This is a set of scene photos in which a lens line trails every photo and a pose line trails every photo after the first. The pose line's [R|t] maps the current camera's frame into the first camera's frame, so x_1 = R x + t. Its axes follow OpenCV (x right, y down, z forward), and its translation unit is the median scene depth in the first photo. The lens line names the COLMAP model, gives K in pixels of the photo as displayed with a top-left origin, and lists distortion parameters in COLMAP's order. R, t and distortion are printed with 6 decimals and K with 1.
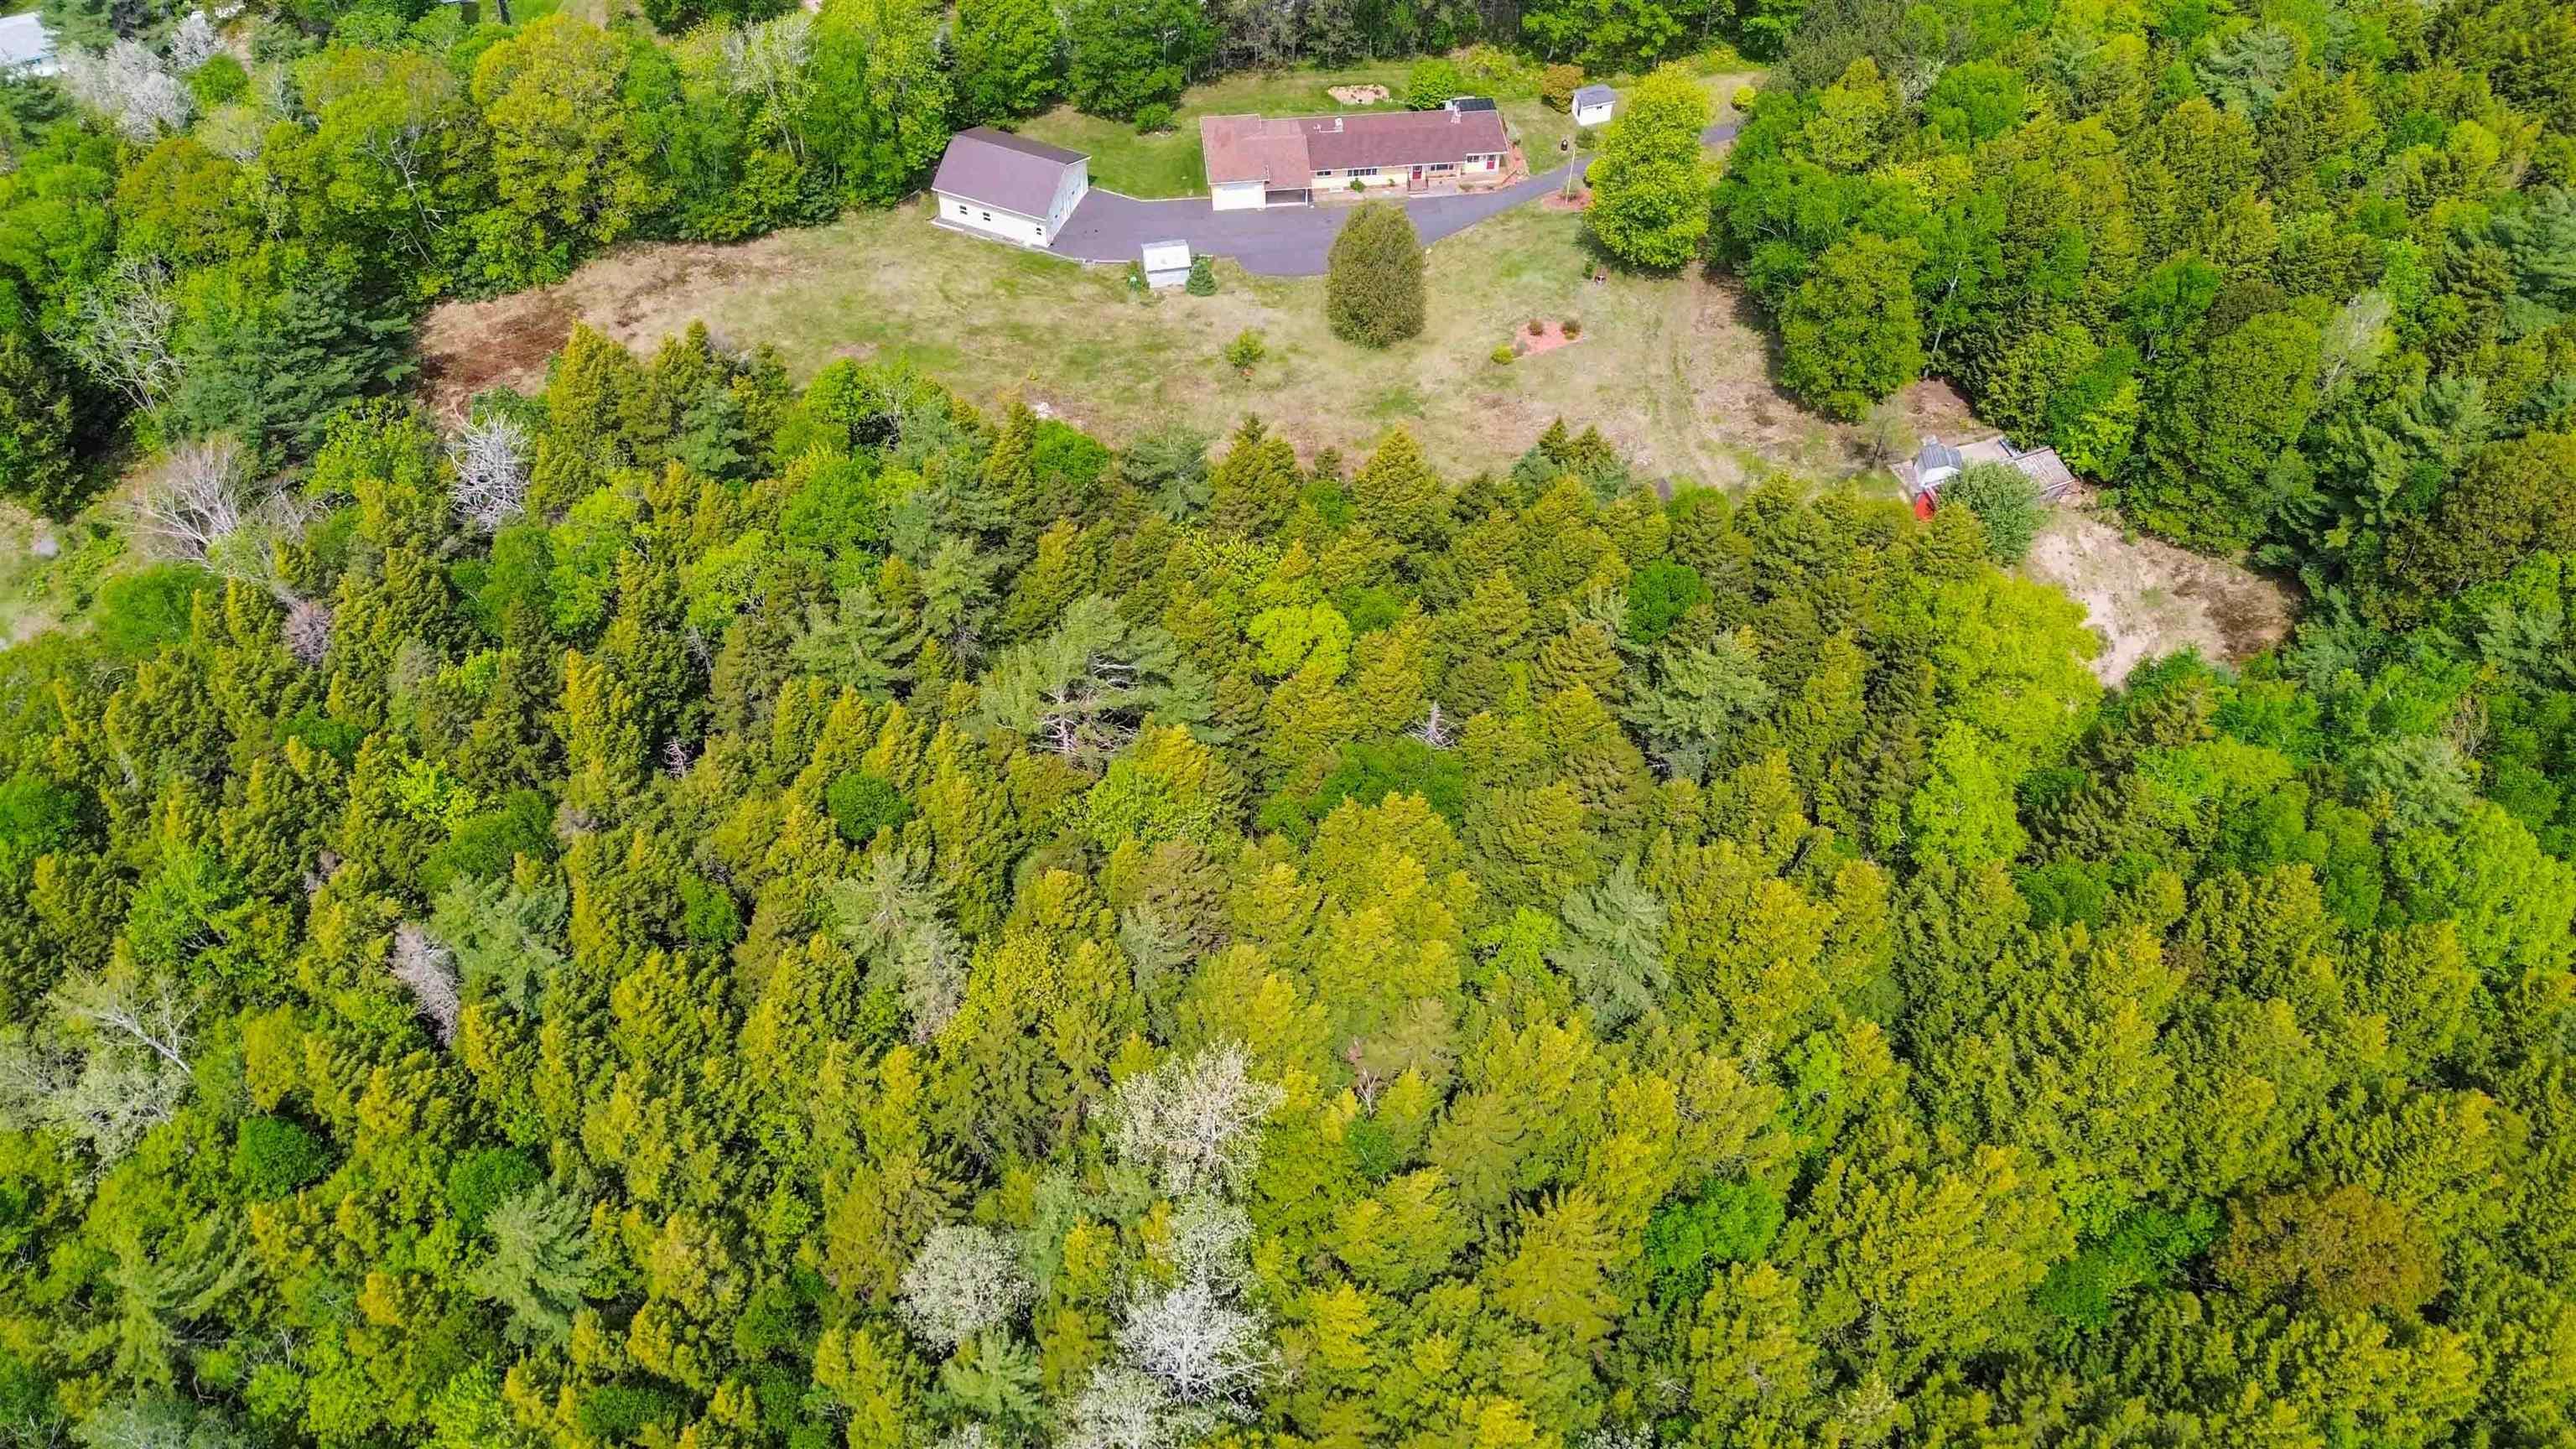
lens RADIAL K [[1829.0, 0, 1281.8], [0, 1829.0, 729.7], [0, 0, 1]] dist [0.057642, -0.054358]
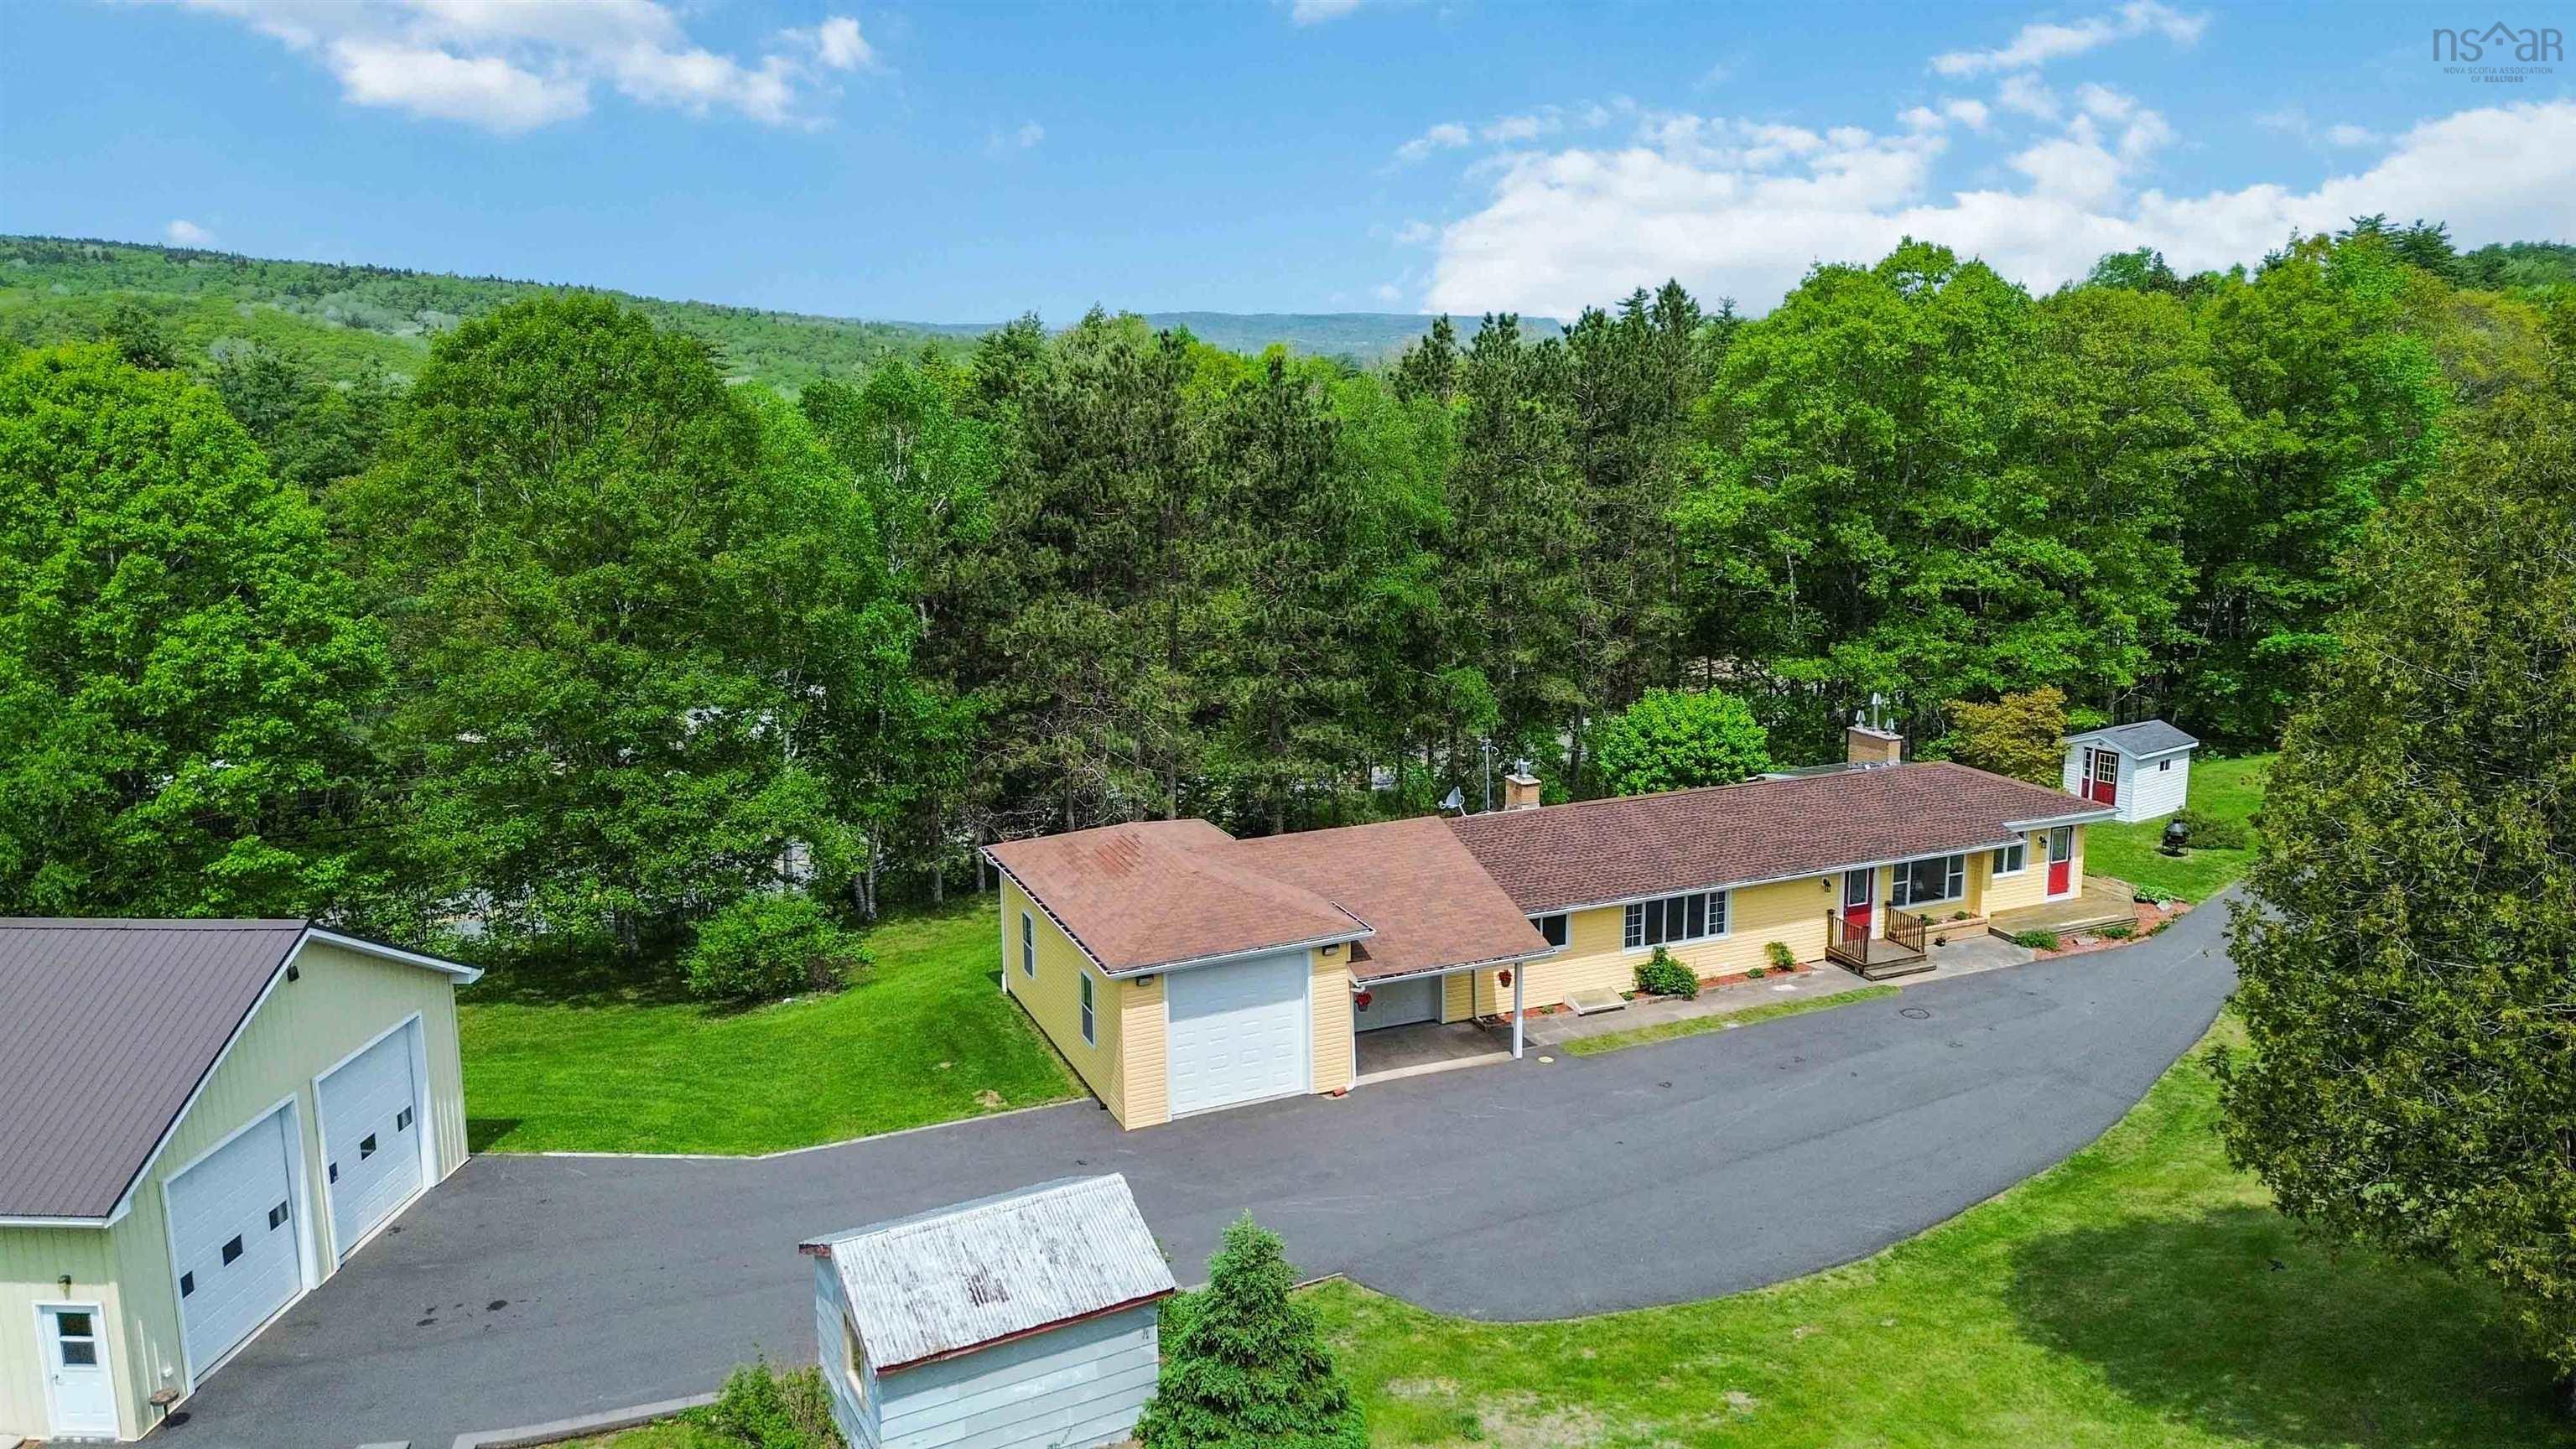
lens RADIAL K [[1824.9, 0, 1288.0], [0, 1824.9, 724.5], [0, 0, 1]] dist [0.054249, -0.052482]
pose [[0.954710, -0.087135, 0.284494, -0.075332], [0.256145, 0.727191, -0.636854, -0.184292], [-0.151389, 0.680882, 0.716576, 0.835246]]
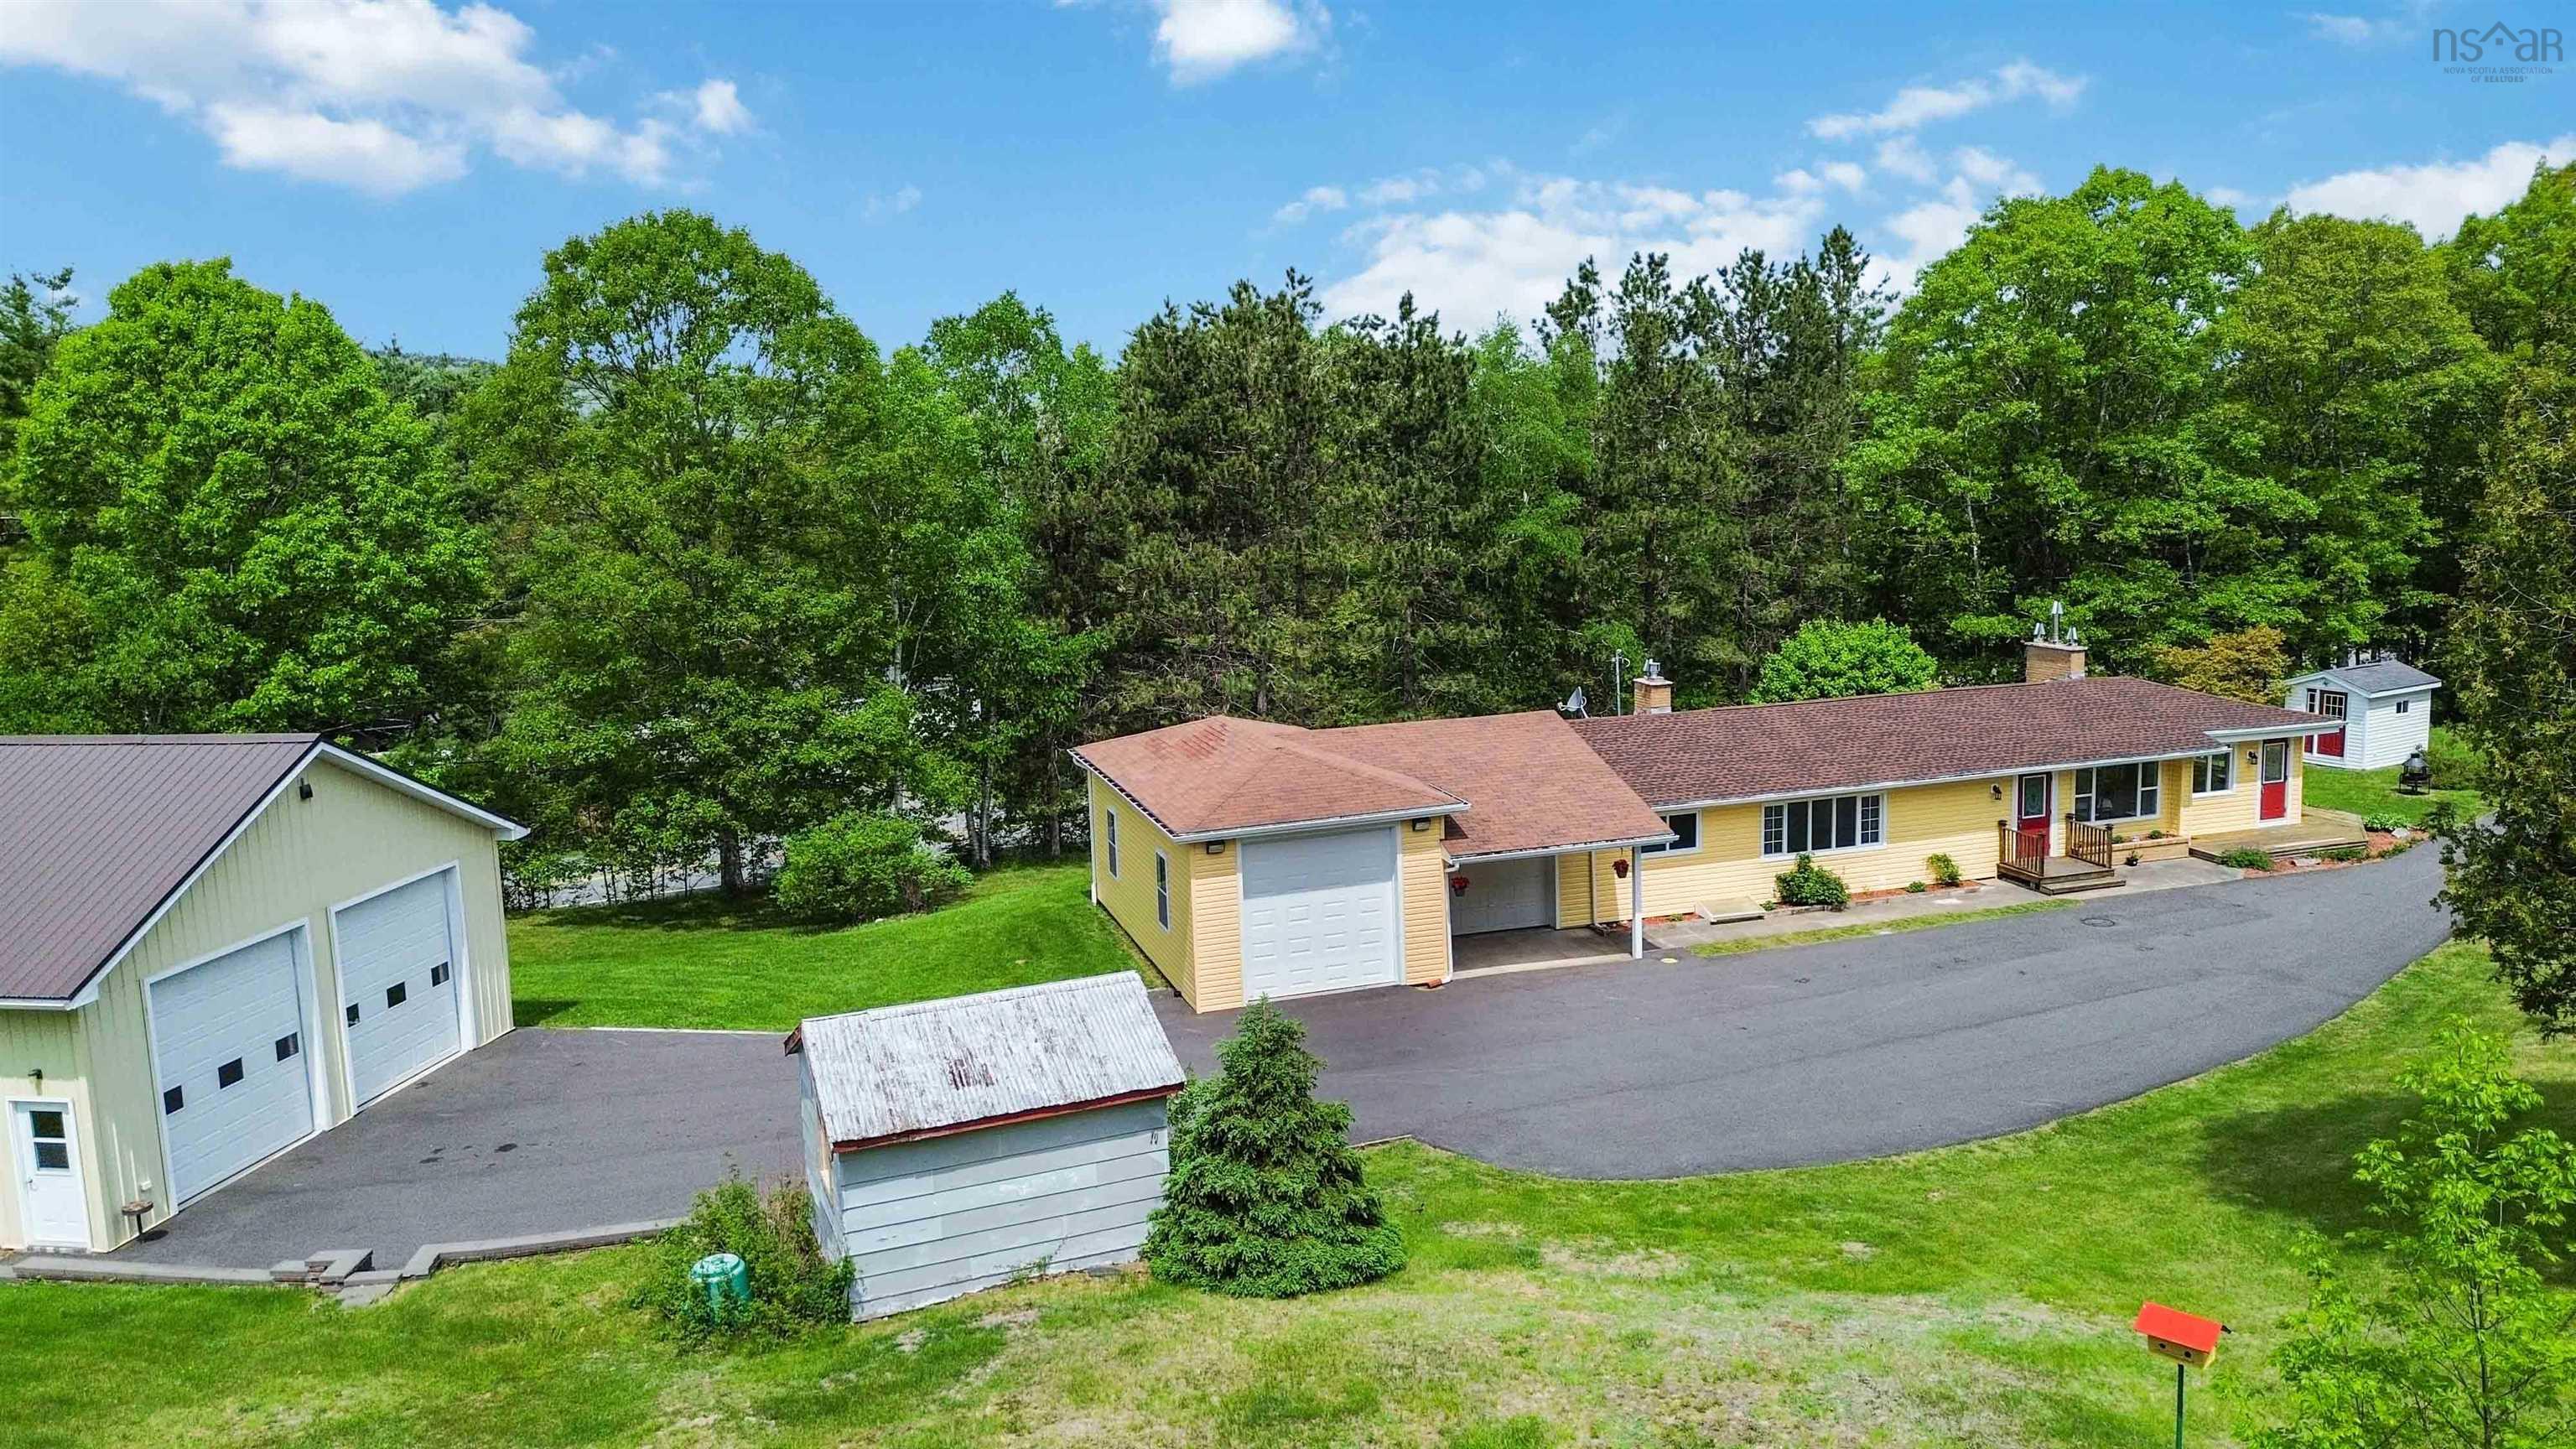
lens RADIAL K [[1829.0, 0, 1281.8], [0, 1829.0, 729.7], [0, 0, 1]] dist [0.057642, -0.054358]
pose [[0.979389, -0.080912, 0.185068, -0.062231], [0.187741, 0.702631, -0.686340, -0.175582], [-0.074501, 0.706939, 0.703340, 0.861795]]
